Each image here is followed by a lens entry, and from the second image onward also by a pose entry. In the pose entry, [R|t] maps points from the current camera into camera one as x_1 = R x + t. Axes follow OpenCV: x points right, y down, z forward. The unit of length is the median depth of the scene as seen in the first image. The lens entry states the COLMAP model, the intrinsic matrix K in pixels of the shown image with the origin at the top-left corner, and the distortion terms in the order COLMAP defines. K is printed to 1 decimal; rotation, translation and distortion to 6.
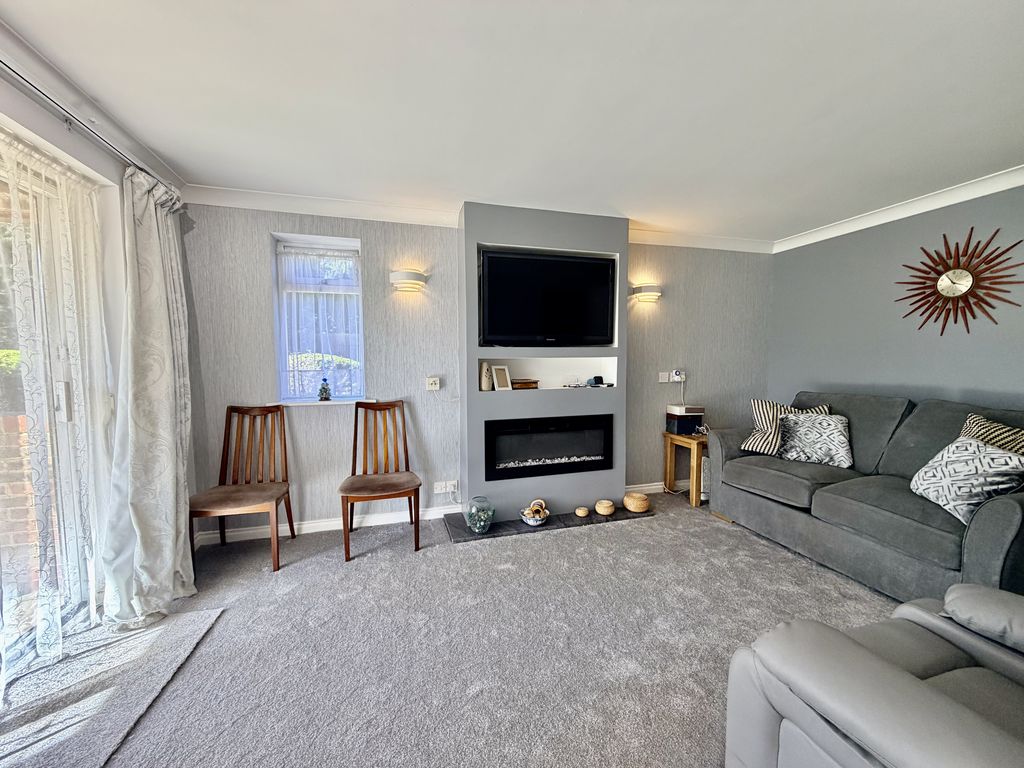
lens RADIAL K [[407.7, 0, 508.4], [0, 407.7, 385.2], [0, 0, 1]] dist [0.000371, -0.000528]
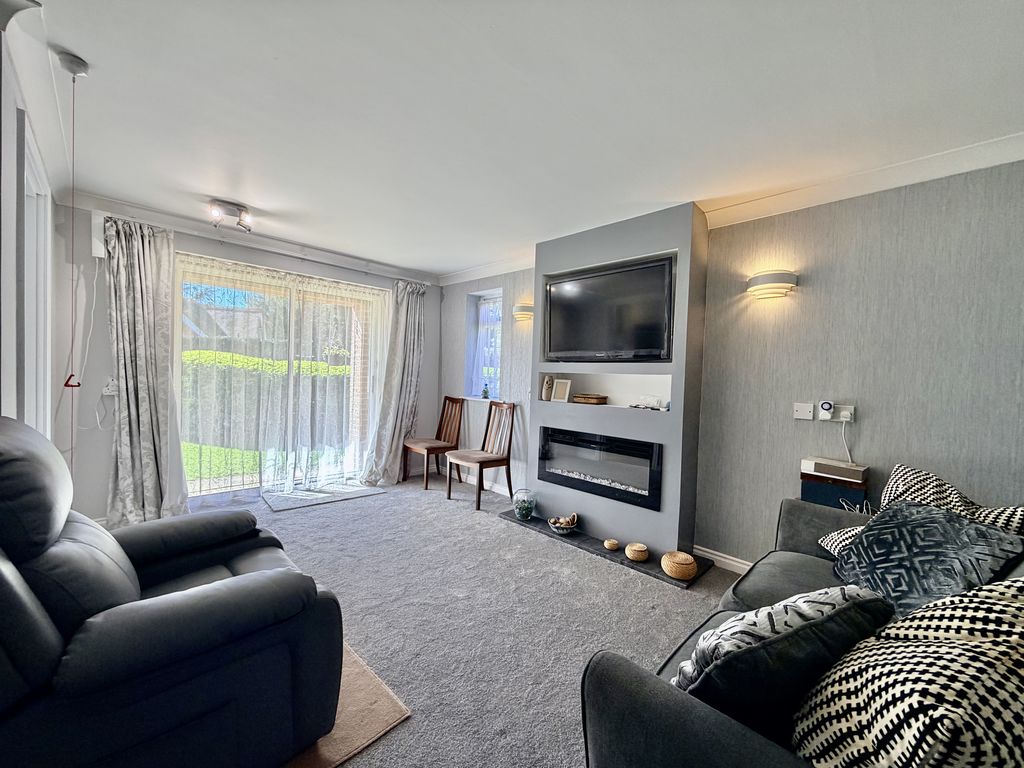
lens RADIAL K [[407.7, 0, 508.4], [0, 407.7, 385.2], [0, 0, 1]] dist [0.000371, -0.000528]
pose [[0.474973, 0.043378, -0.878930, 0.894297], [-0.096044, 0.995373, -0.002777, -0.015847], [0.874743, 0.085735, 0.476942, 0.357203]]
